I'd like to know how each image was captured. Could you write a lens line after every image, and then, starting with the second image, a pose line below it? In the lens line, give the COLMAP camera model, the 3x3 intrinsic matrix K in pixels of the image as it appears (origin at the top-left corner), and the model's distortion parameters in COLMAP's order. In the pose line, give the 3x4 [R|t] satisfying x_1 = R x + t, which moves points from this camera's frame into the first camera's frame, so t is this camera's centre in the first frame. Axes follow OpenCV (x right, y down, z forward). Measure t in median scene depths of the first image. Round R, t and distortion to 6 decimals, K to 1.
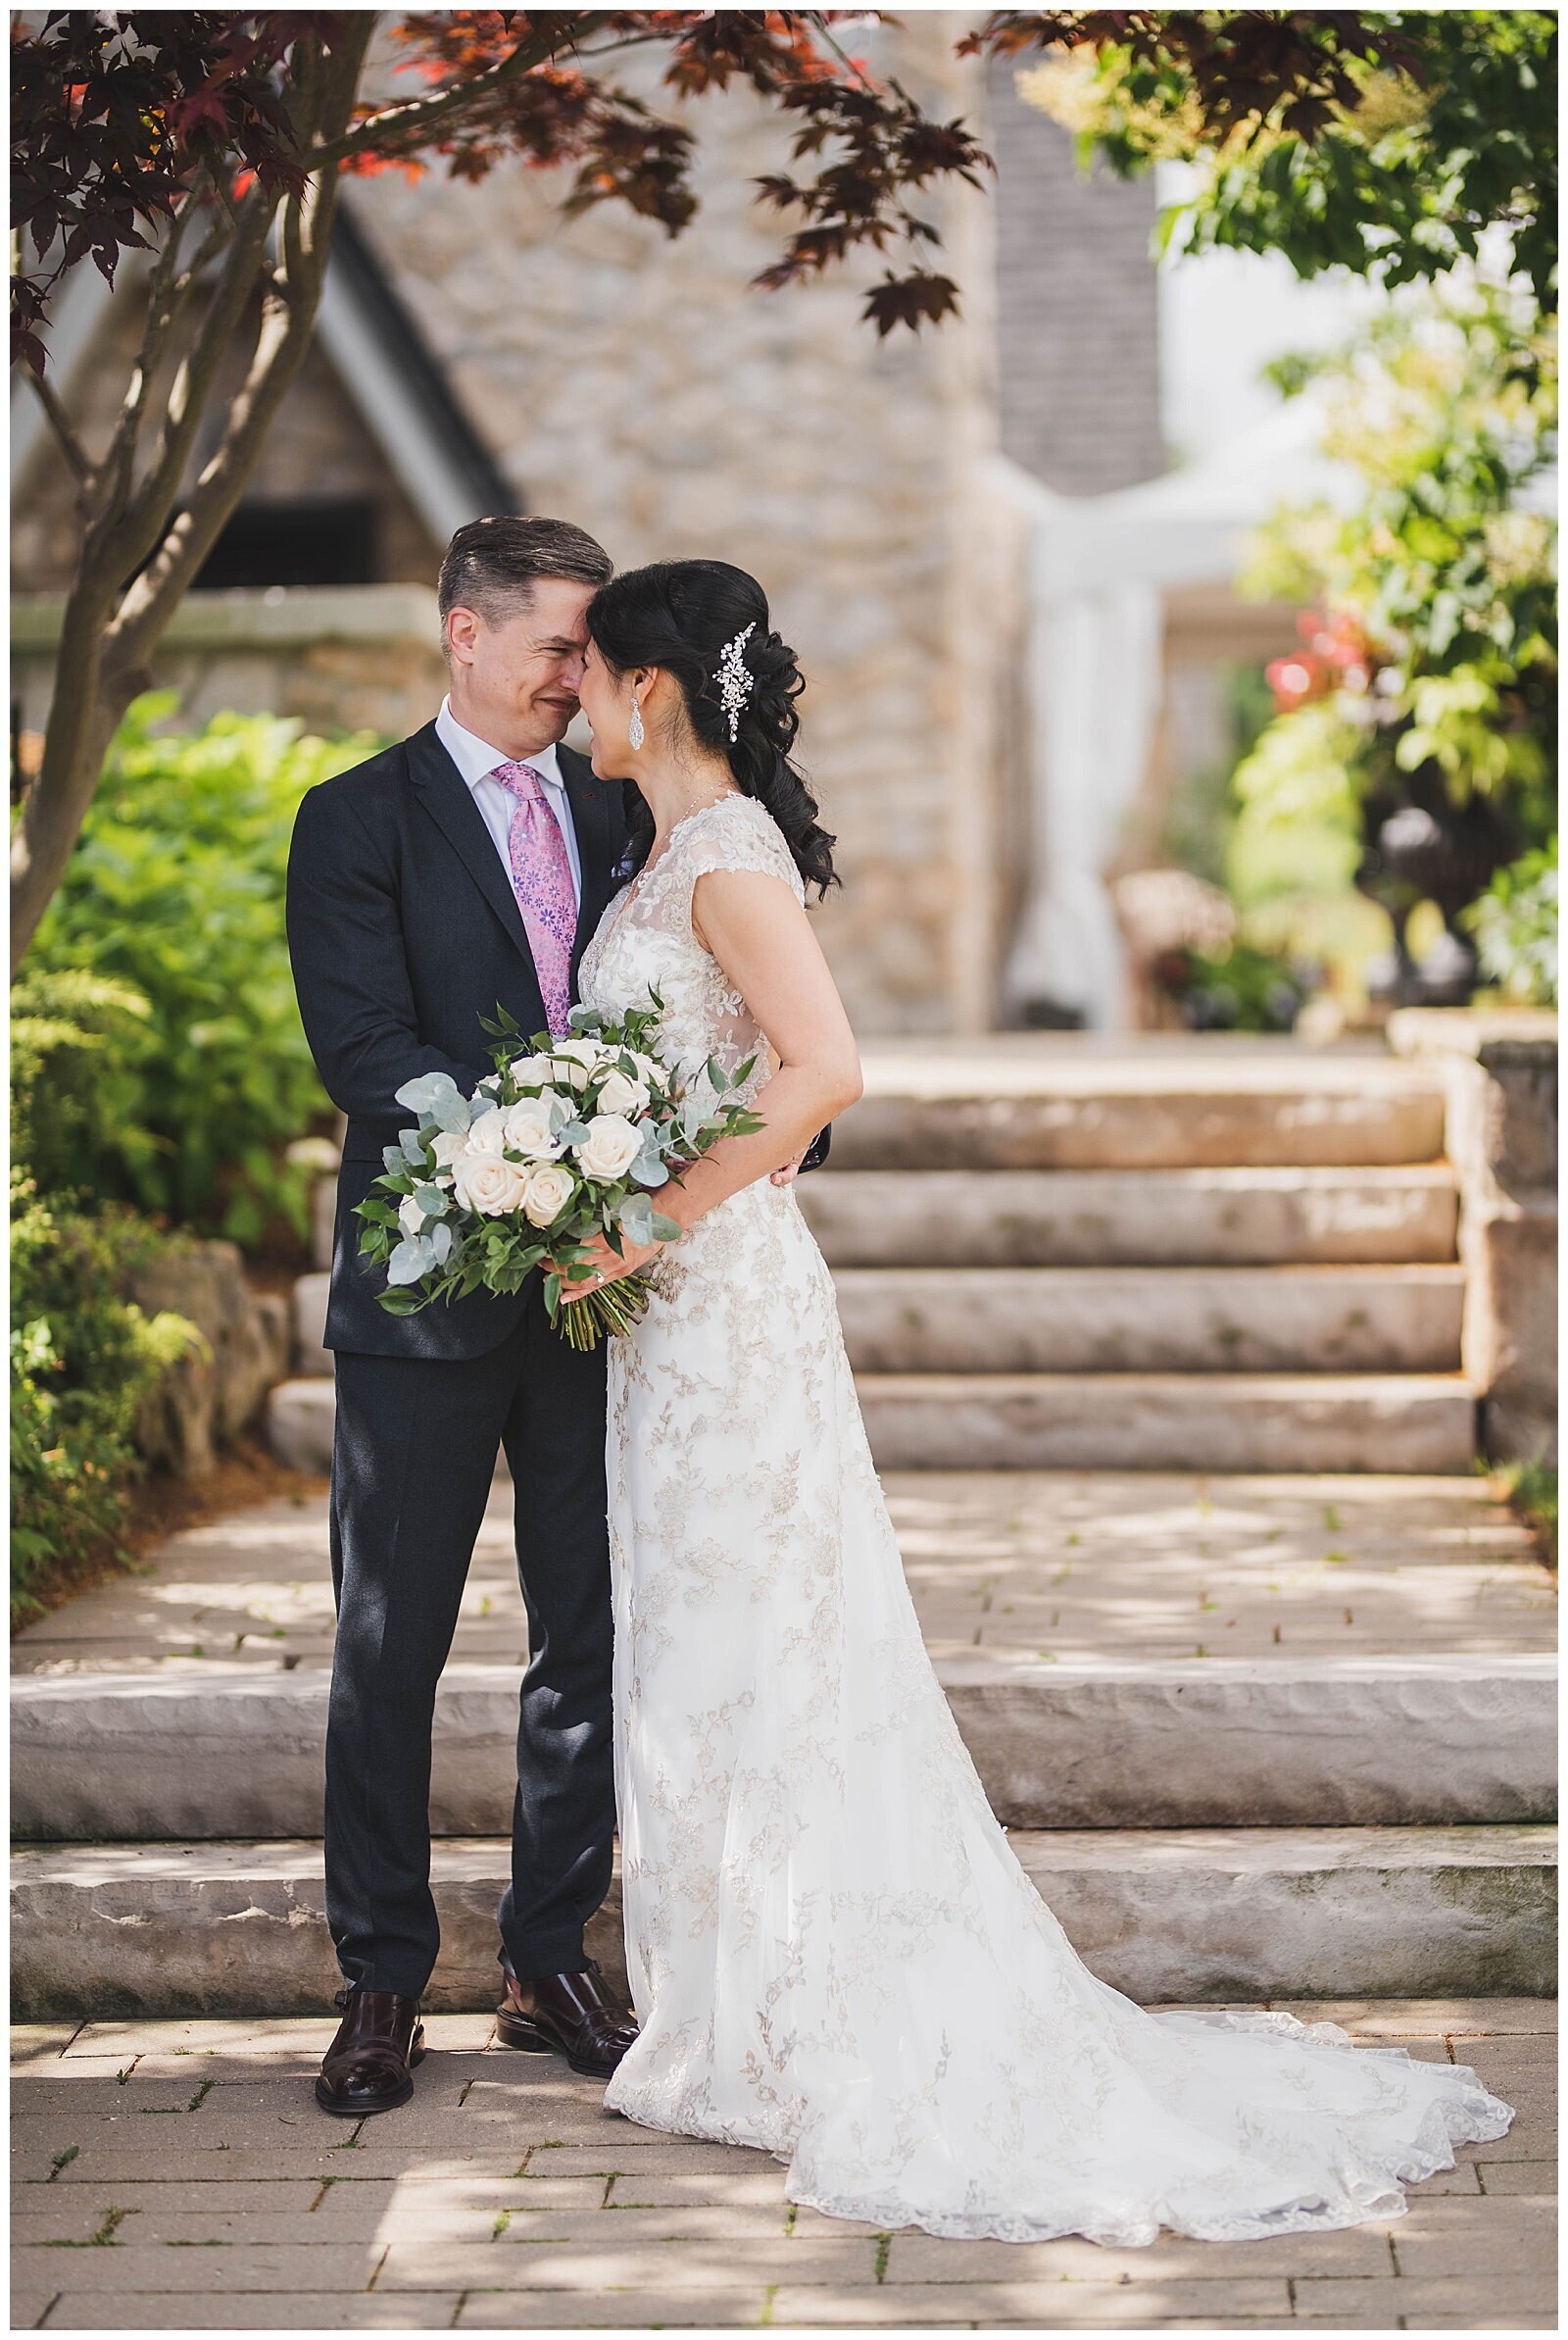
lens RADIAL K [[5524.8, 0, 774.3], [0, 5524.8, 1203.1], [0, 0, 1]] dist [0.082357, -1.012891]
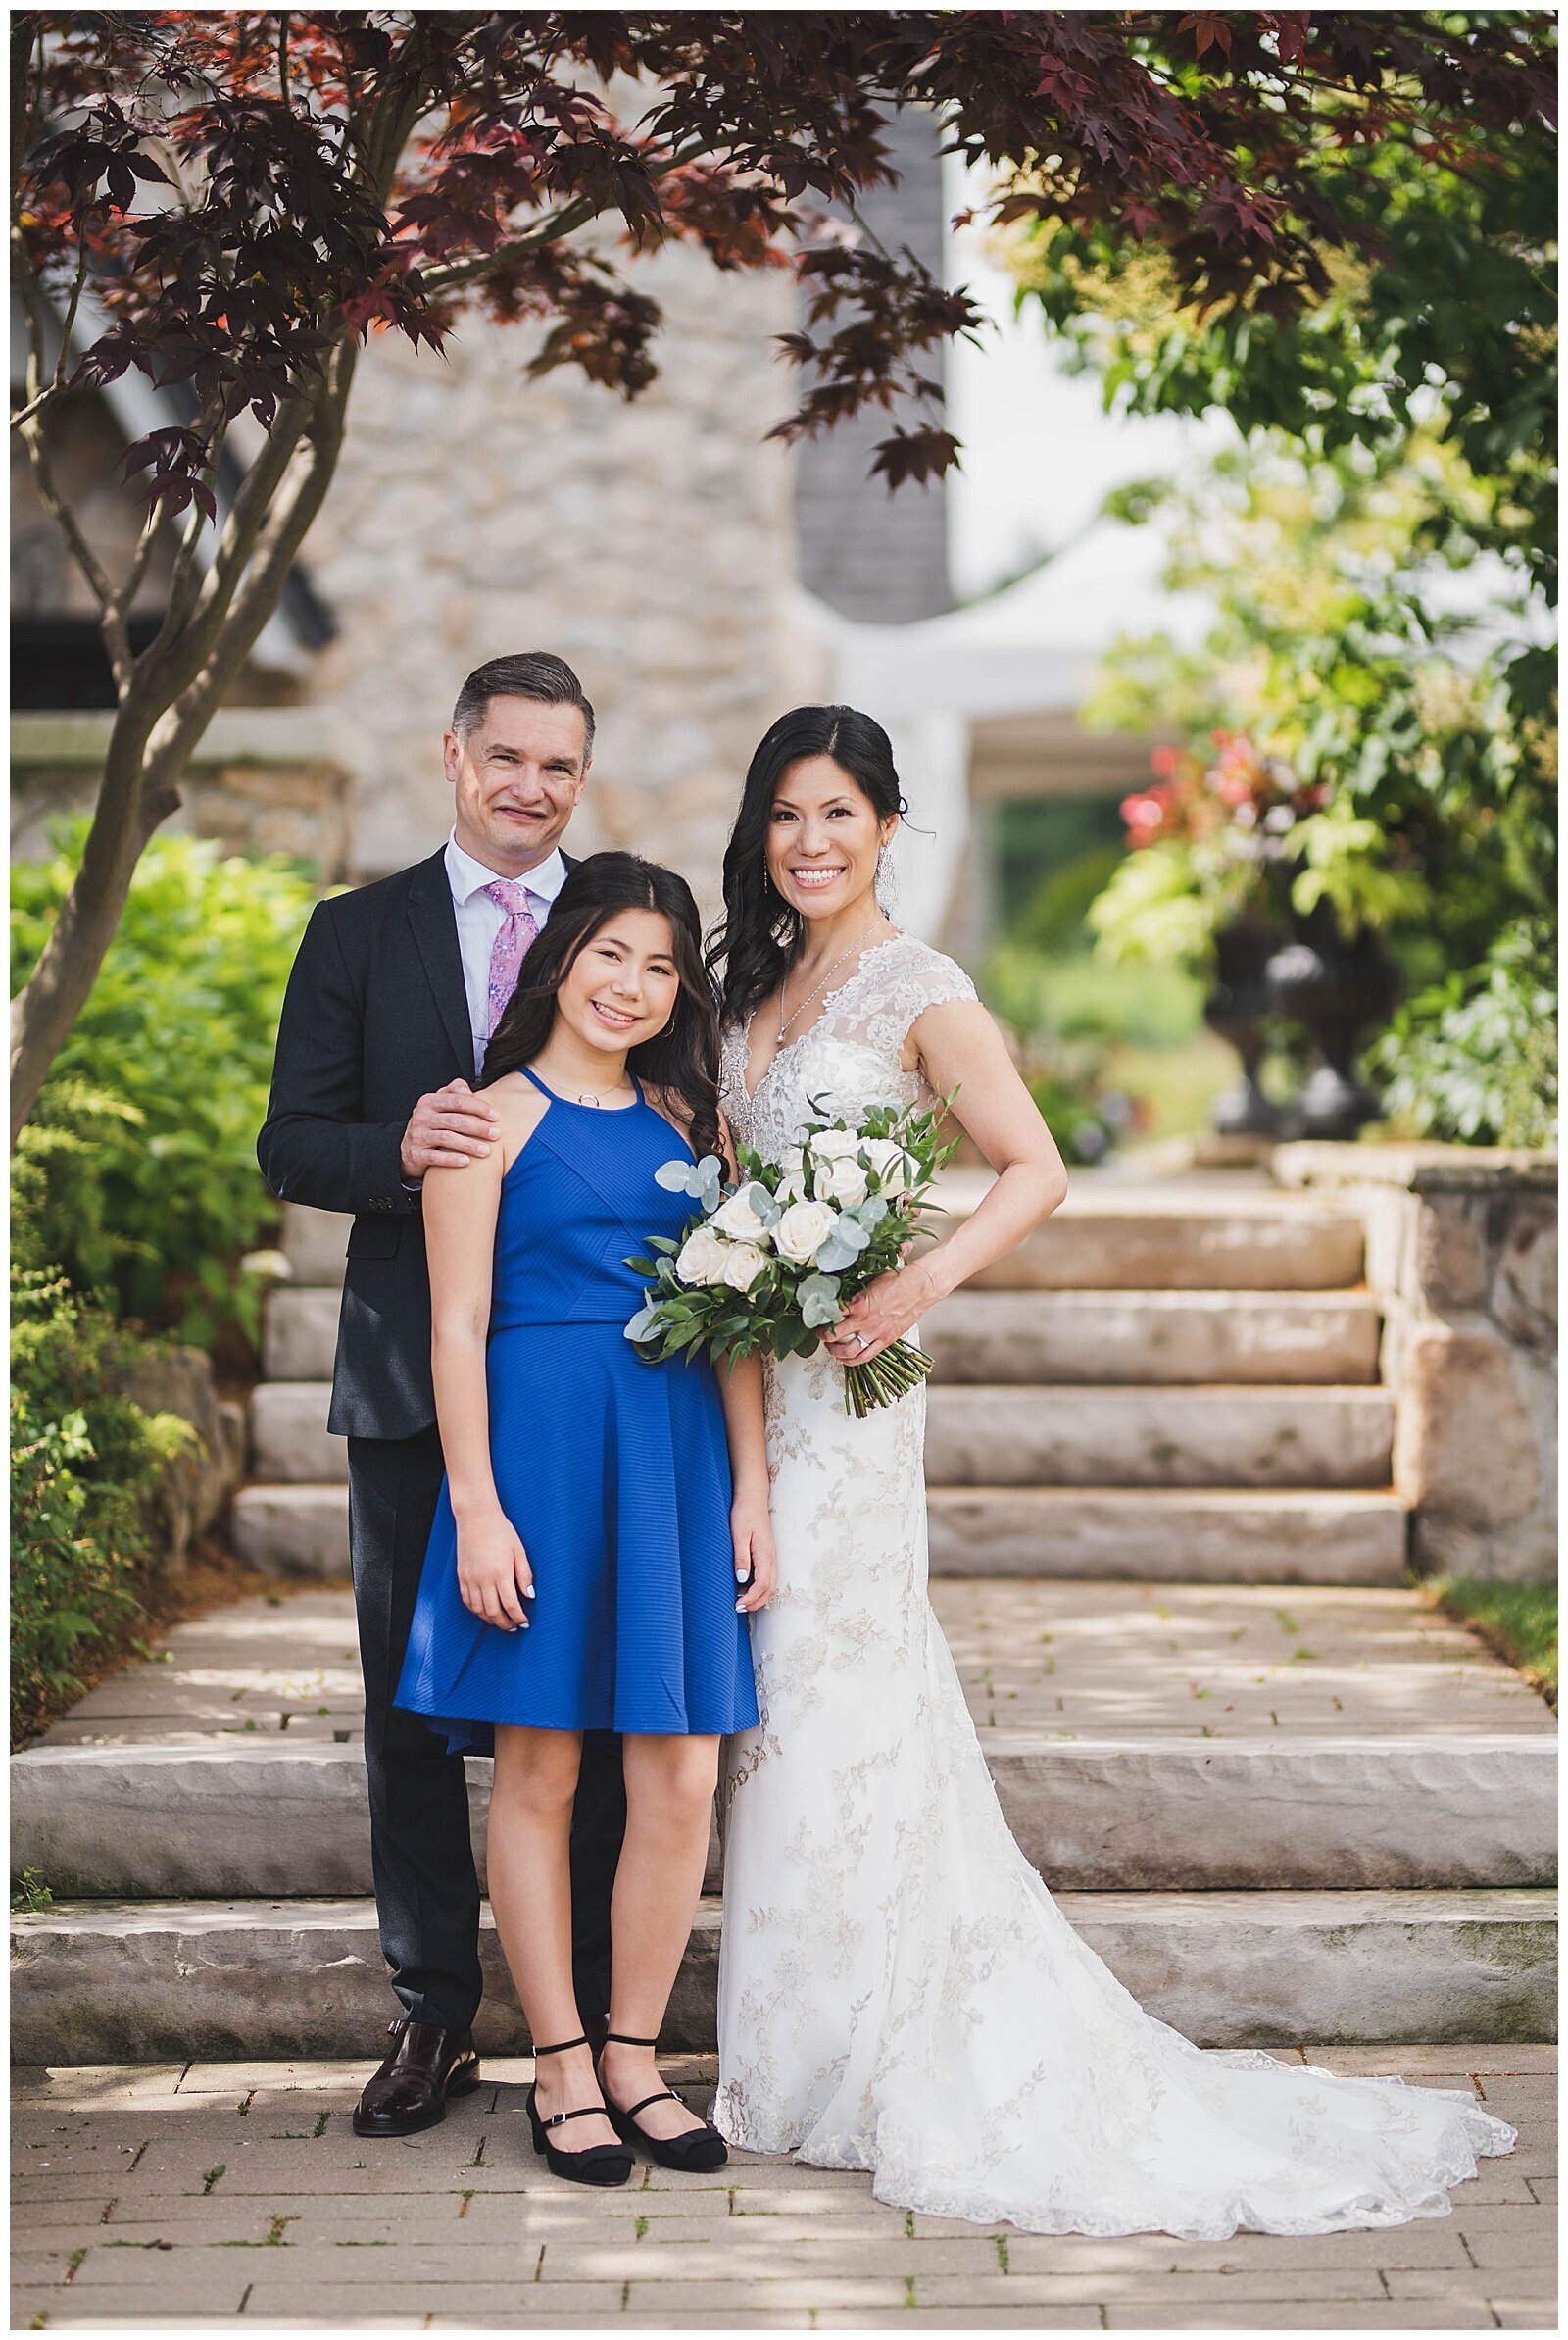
lens RADIAL K [[5874.2, 0, 784.0], [0, 5874.2, 1170.0], [0, 0, 1]] dist [0.063307, -0.603200]
pose [[0.998339, 0.013566, 0.055989, -0.067559], [-0.011776, 0.999413, -0.032183, 0.010321], [-0.056393, 0.031471, 0.997913, -0.122932]]
